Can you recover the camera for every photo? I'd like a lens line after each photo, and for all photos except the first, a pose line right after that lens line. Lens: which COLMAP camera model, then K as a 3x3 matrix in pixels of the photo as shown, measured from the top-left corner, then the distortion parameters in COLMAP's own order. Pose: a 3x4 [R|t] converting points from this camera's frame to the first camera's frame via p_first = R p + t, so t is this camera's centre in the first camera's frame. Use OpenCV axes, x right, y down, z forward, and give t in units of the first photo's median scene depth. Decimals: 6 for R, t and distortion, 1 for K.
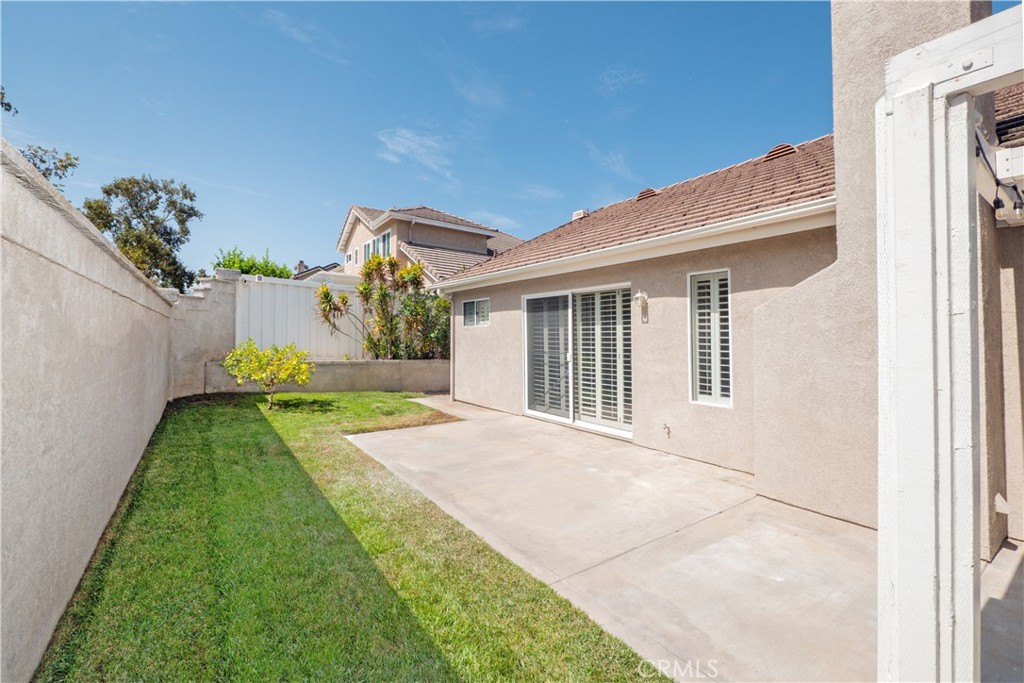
lens RADIAL K [[428.7, 0, 511.3], [0, 428.7, 347.0], [0, 0, 1]] dist [-0.001398, -0.000172]
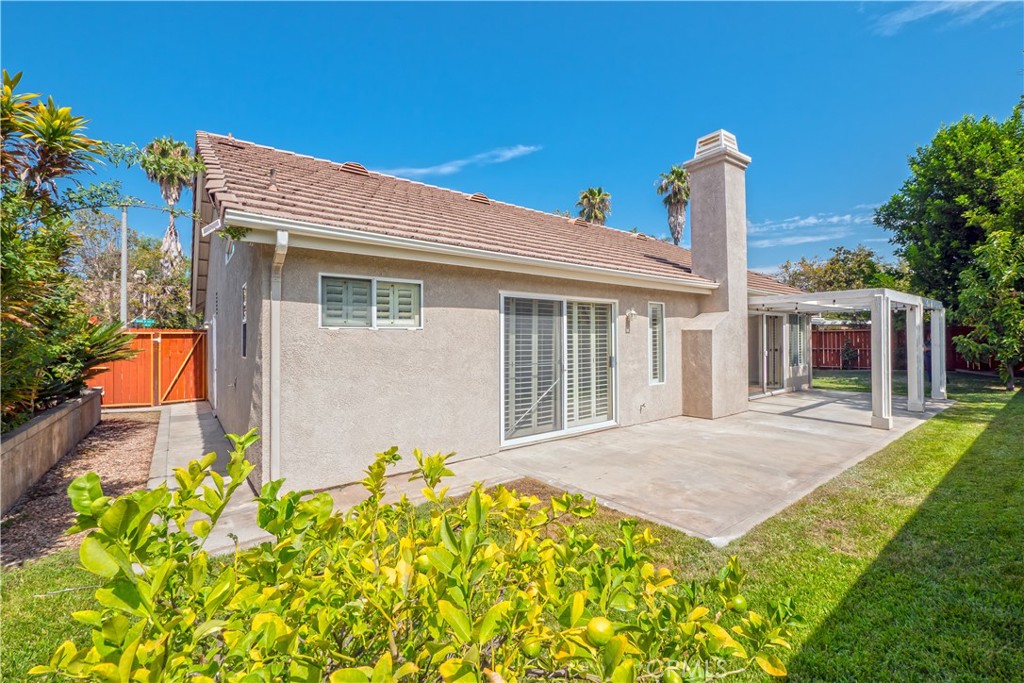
lens RADIAL K [[428.0, 0, 507.7], [0, 428.0, 337.2], [0, 0, 1]] dist [-0.000315, 0.000127]
pose [[-0.035367, -0.007435, 0.999347, -0.845738], [0.024553, 0.999664, 0.008306, -0.052881], [-0.999073, 0.024831, -0.035173, 1.196147]]
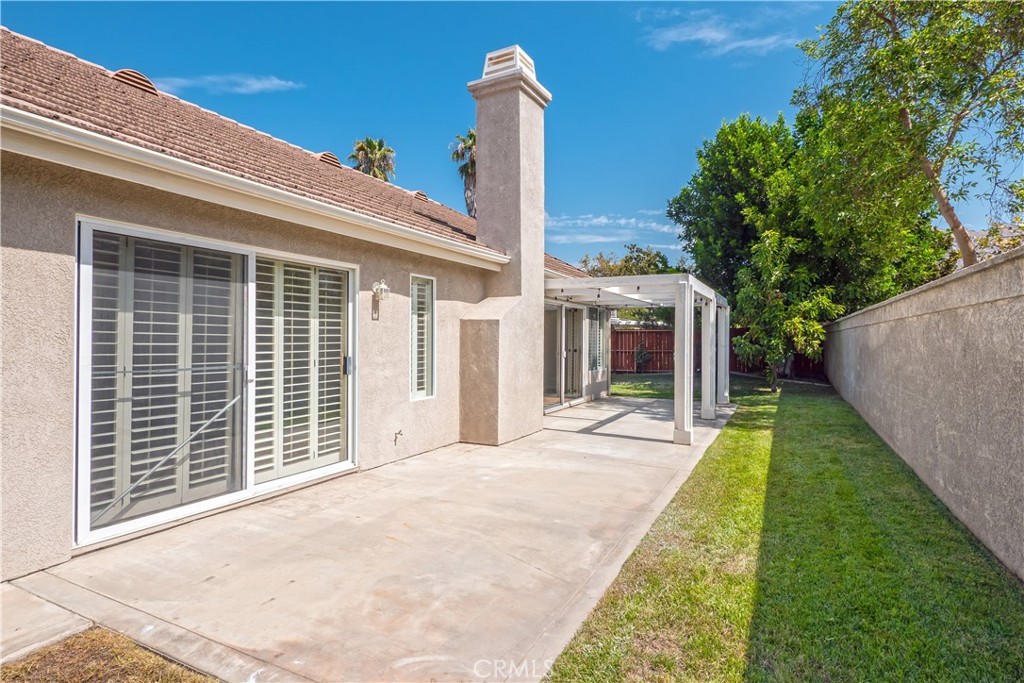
lens RADIAL K [[533.3, 0, 512.0], [0, 533.3, 341.5], [0, 0, 1]] dist [0.000655, 0.000239]
pose [[-0.461464, -0.018607, 0.886964, -0.619750], [0.003218, 0.999738, 0.022647, -0.030175], [-0.887153, 0.013305, -0.461284, 1.048609]]
